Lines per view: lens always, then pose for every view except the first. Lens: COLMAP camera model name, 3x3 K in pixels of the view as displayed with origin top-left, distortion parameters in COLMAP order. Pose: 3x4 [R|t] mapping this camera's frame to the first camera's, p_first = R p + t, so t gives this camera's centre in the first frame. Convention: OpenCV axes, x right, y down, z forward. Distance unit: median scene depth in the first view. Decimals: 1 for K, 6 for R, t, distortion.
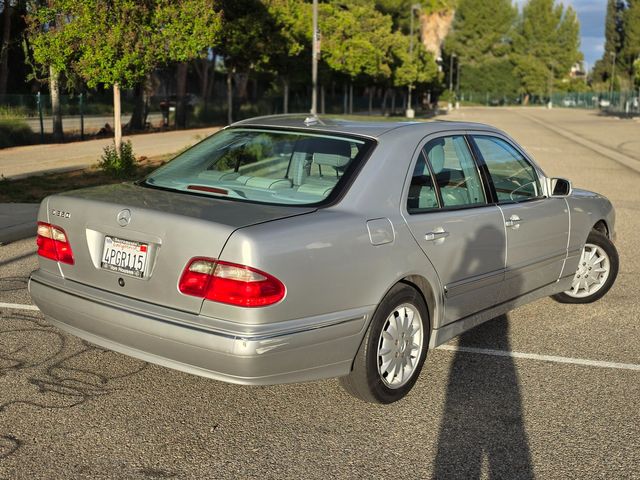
lens RADIAL K [[806.0, 0, 321.3], [0, 806.0, 234.4], [0, 0, 1]] dist [0.059825, 0.000000]
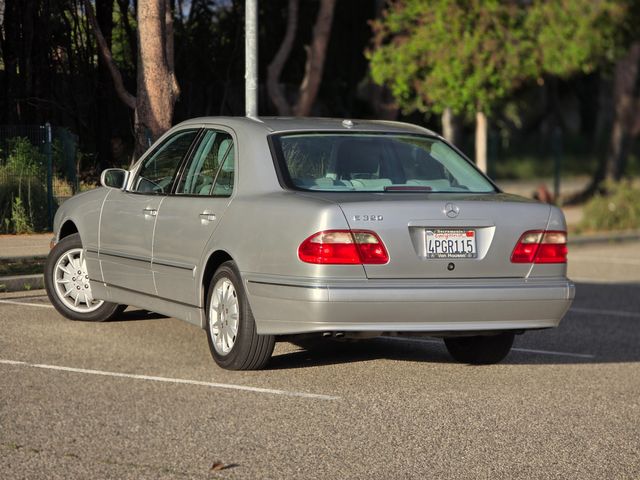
lens RADIAL K [[2147.7, 0, 320.9], [0, 2147.7, 243.2], [0, 0, 1]] dist [0.257221, 0.000000]
pose [[0.916737, 0.006832, -0.399433, 0.415729], [-0.057353, 0.991747, -0.114667, 0.176133], [0.395353, 0.128028, 0.909563, -0.856756]]
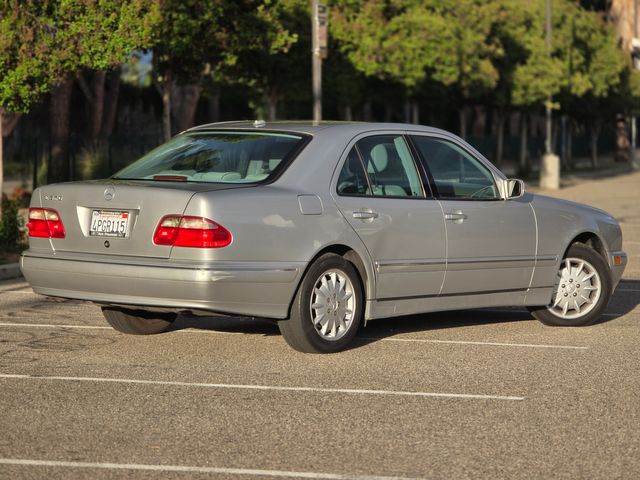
lens RADIAL K [[2136.3, 0, 310.7], [0, 2136.3, 242.1], [0, 0, 1]] dist [0.297438, 0.000000]
pose [[0.999063, -0.021147, -0.037775, 0.062913], [0.016353, 0.992273, -0.122988, 0.146103], [0.040084, 0.122255, 0.991689, -0.721927]]
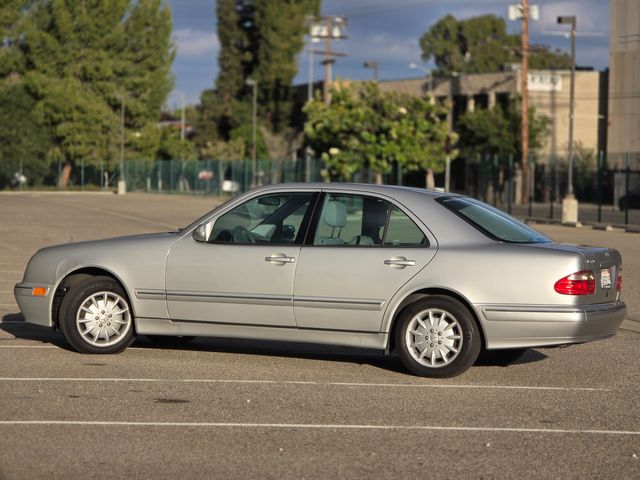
lens RADIAL K [[2147.7, 0, 323.2], [0, 2147.7, 236.6], [0, 0, 1]] dist [0.257221, 0.000000]
pose [[0.925977, -0.011359, 0.377409, -0.557992], [0.062685, 0.990301, -0.123994, 0.195140], [-0.372340, 0.138473, 0.917708, -1.146537]]
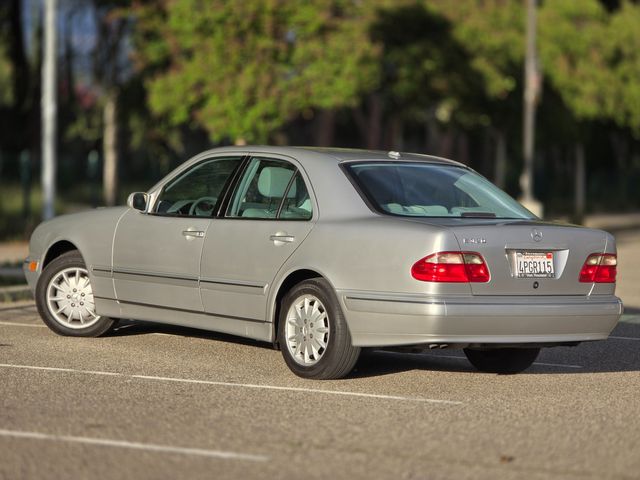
lens RADIAL K [[2147.7, 0, 321.3], [0, 2147.7, 243.2], [0, 0, 1]] dist [0.257221, 0.000000]
pose [[0.986327, 0.011058, -0.164430, 0.167453], [-0.034030, 0.989910, -0.137553, 0.202783], [0.161250, 0.141268, 0.976751, -1.022850]]
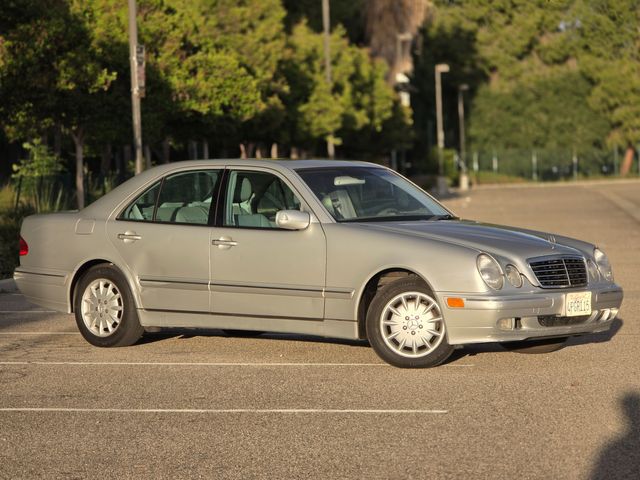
lens RADIAL K [[2136.3, 0, 319.8], [0, 2136.3, 244.6], [0, 0, 1]] dist [0.297438, 0.000000]
pose [[0.995345, -0.047268, 0.083988, -0.015694], [0.058300, 0.989241, -0.134176, 0.153663], [-0.076743, 0.138448, 0.987392, -0.777120]]
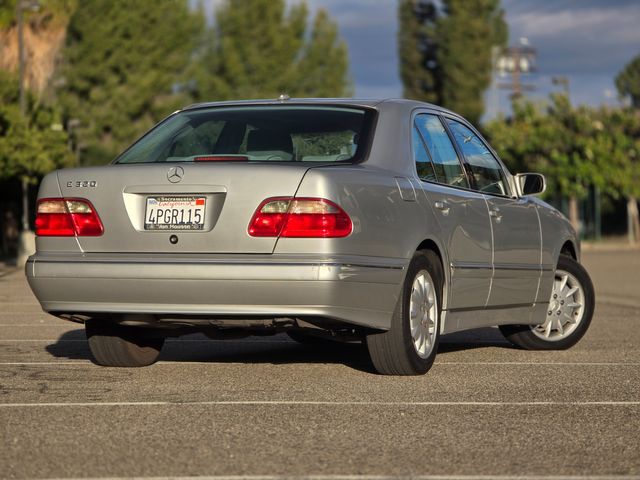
lens RADIAL K [[2136.3, 0, 319.9], [0, 2136.3, 245.7], [0, 0, 1]] dist [0.297438, 0.000000]
pose [[0.956571, -0.036155, 0.289248, -0.254244], [0.083516, 0.984673, -0.153117, 0.147451], [-0.279278, 0.170624, 0.944929, -0.468882]]
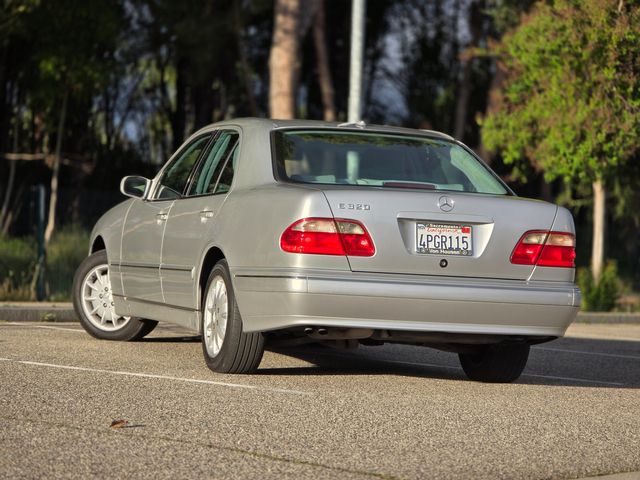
lens RADIAL K [[2147.7, 0, 319.6], [0, 2147.7, 234.3], [0, 0, 1]] dist [0.257221, 0.000000]
pose [[0.874205, 0.006908, -0.485508, 0.476334], [-0.102528, 0.979979, -0.170670, 0.218936], [0.474609, 0.198979, 0.857411, -0.765808]]
